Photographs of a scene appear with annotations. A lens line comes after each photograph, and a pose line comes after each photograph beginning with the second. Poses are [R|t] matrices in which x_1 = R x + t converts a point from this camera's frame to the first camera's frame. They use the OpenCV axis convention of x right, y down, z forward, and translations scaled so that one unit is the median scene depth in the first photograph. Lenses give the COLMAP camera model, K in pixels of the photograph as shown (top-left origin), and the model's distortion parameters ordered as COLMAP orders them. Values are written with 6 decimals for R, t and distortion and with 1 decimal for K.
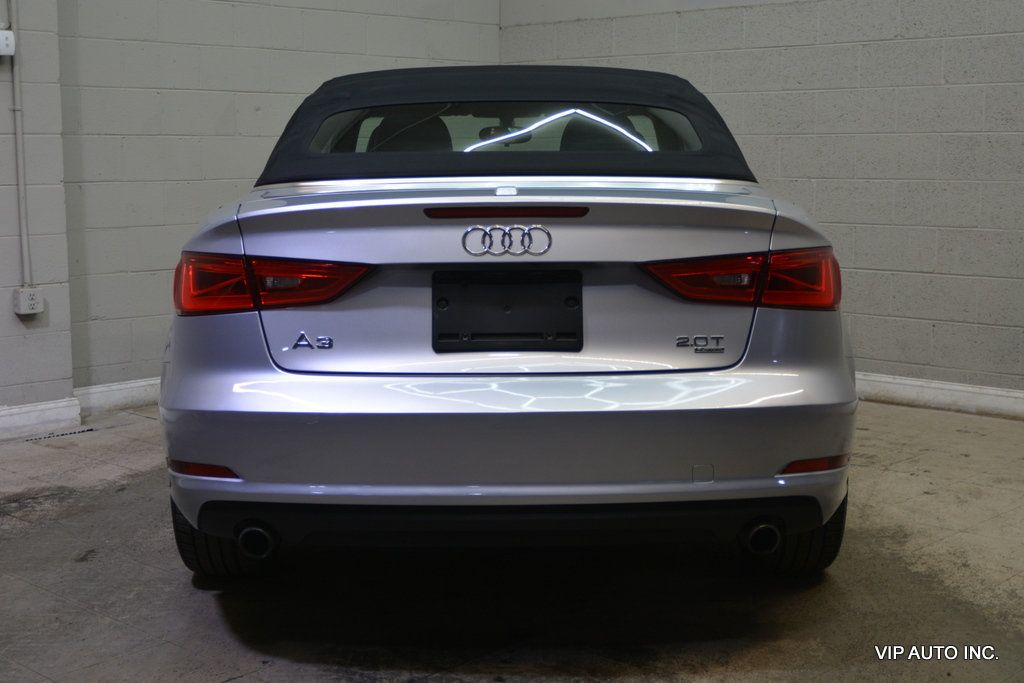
lens RADIAL K [[1414.0, 0, 512.0], [0, 1414.0, 341.5], [0, 0, 1]] dist [0.013105, -0.008215]
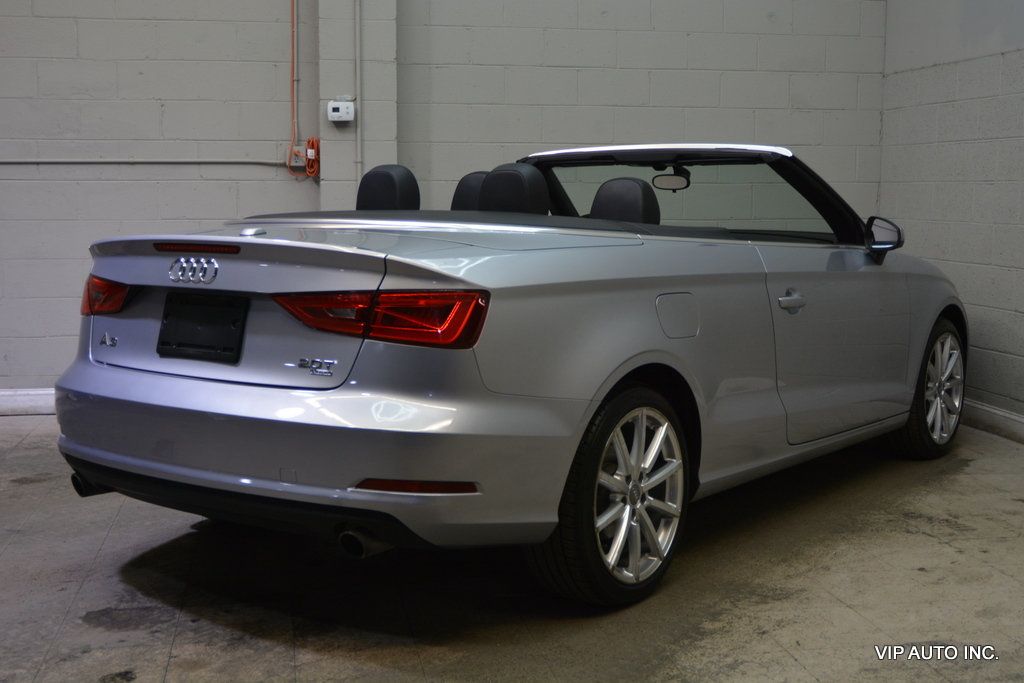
lens RADIAL K [[1307.8, 0, 512.0], [0, 1307.8, 341.5], [0, 0, 1]] dist [-0.013329, 0.063039]
pose [[0.802454, 0.074267, -0.592074, 0.495261], [-0.084908, 0.996340, 0.009898, -0.023743], [0.590642, 0.042329, 0.805823, 0.126062]]
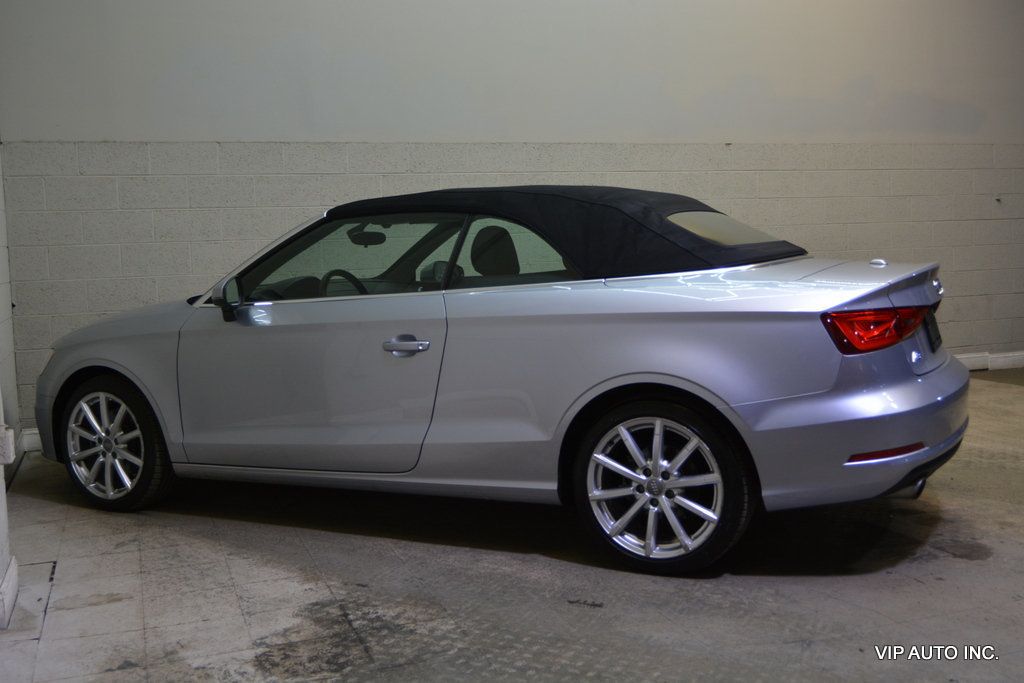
lens RADIAL K [[1063.2, 0, 512.0], [0, 1063.2, 341.5], [0, 0, 1]] dist [-0.000668, 0.011191]
pose [[0.440338, -0.100725, 0.892164, -0.786200], [0.149193, 0.988081, 0.037918, -0.072389], [-0.885349, 0.116408, 0.450117, 0.473673]]
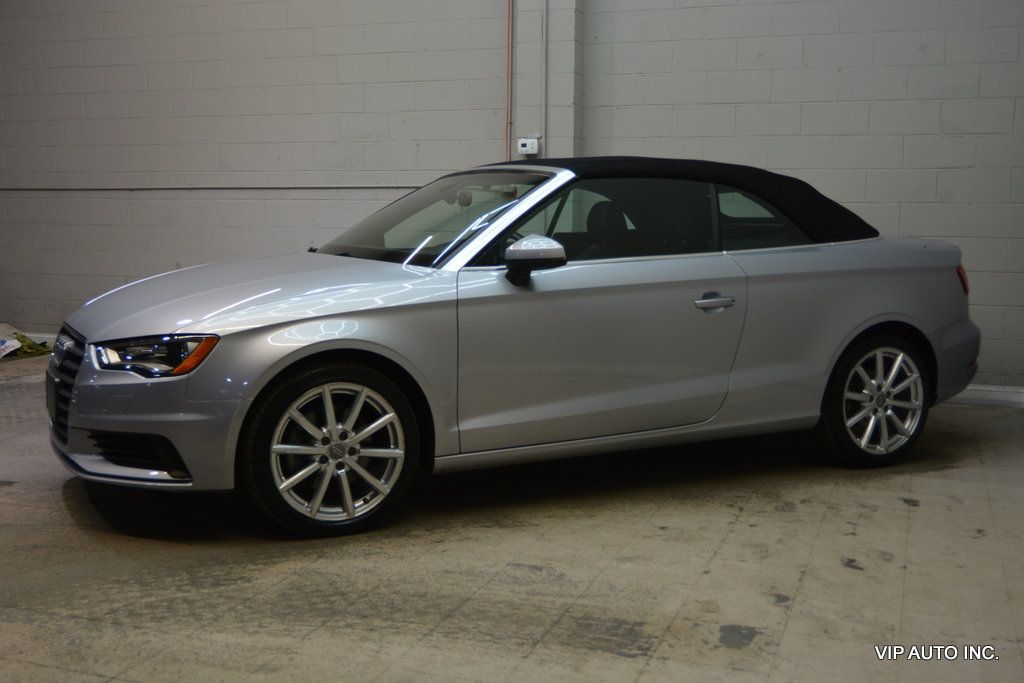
lens RADIAL K [[1173.5, 0, 512.0], [0, 1173.5, 341.5], [0, 0, 1]] dist [-0.004720, 0.003336]
pose [[0.394268, 0.112307, -0.912107, 0.917948], [-0.132047, 0.989129, 0.064712, -0.069580], [0.909459, 0.094927, 0.404811, 0.440067]]
